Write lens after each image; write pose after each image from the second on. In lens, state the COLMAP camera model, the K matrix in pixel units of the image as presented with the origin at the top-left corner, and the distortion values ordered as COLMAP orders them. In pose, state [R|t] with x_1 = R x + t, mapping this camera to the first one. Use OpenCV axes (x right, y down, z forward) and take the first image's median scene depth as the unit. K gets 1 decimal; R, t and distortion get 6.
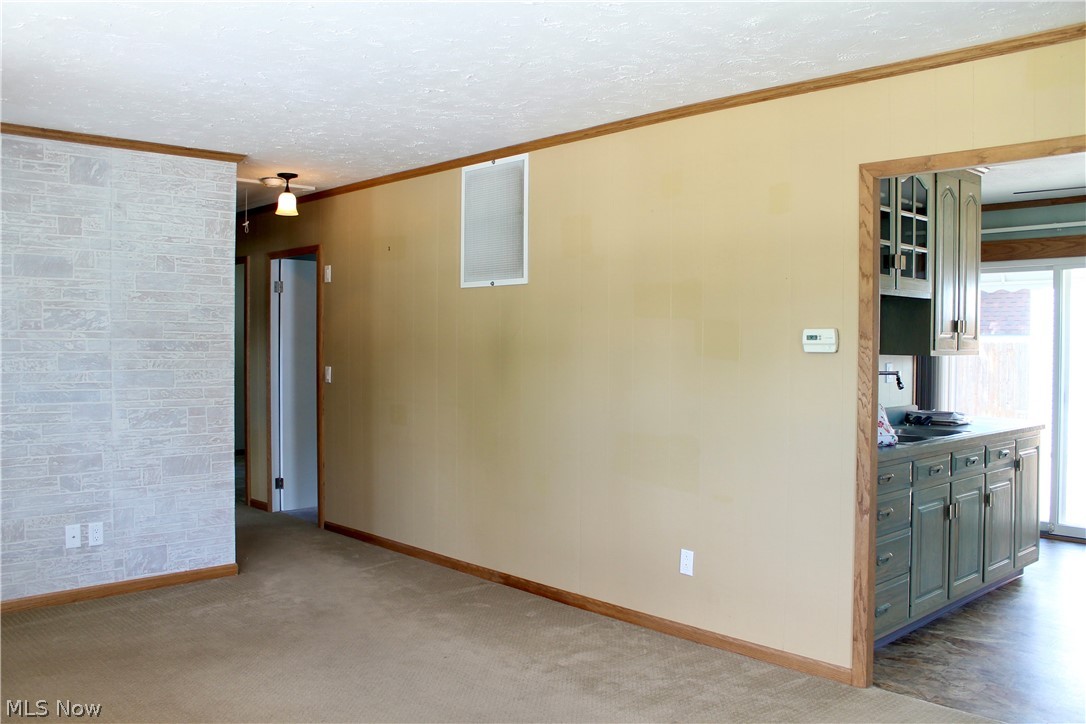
lens RADIAL K [[925.9, 0, 543.0], [0, 925.9, 362.0], [0, 0, 1]] dist [-0.163272, 0.149659]
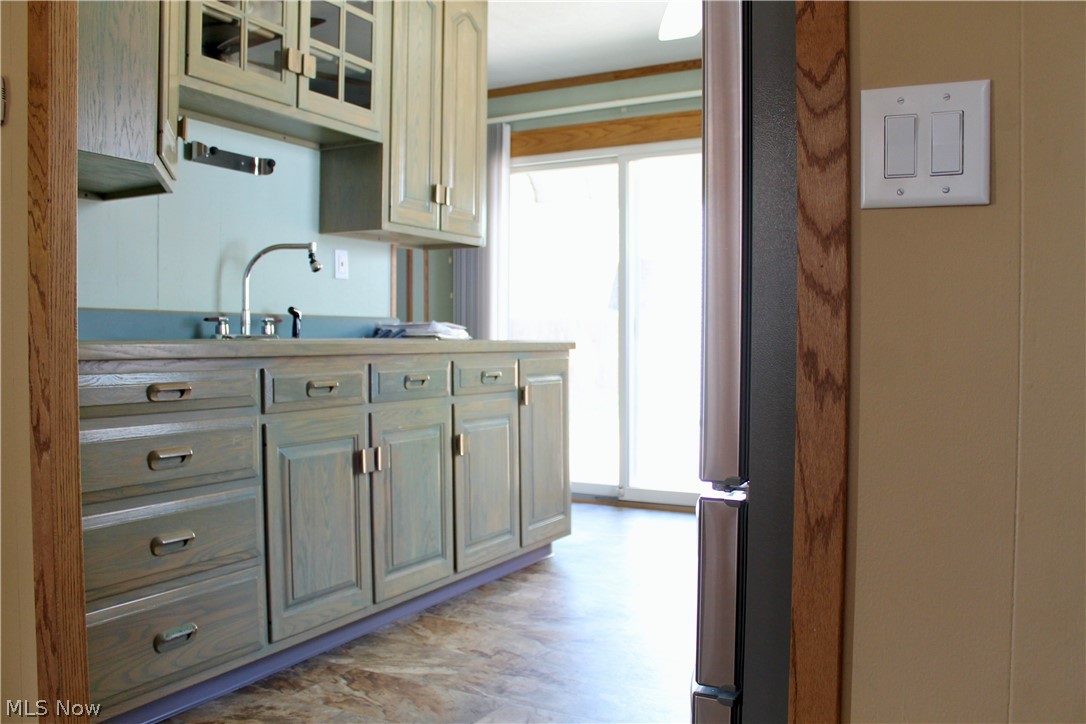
lens RADIAL K [[925.9, 0, 543.0], [0, 925.9, 362.0], [0, 0, 1]] dist [-0.163272, 0.149659]
pose [[0.947526, -0.009604, 0.319535, 0.371434], [0.007315, 0.999938, 0.008364, 0.096435], [-0.319596, -0.005588, 0.947537, 0.378088]]
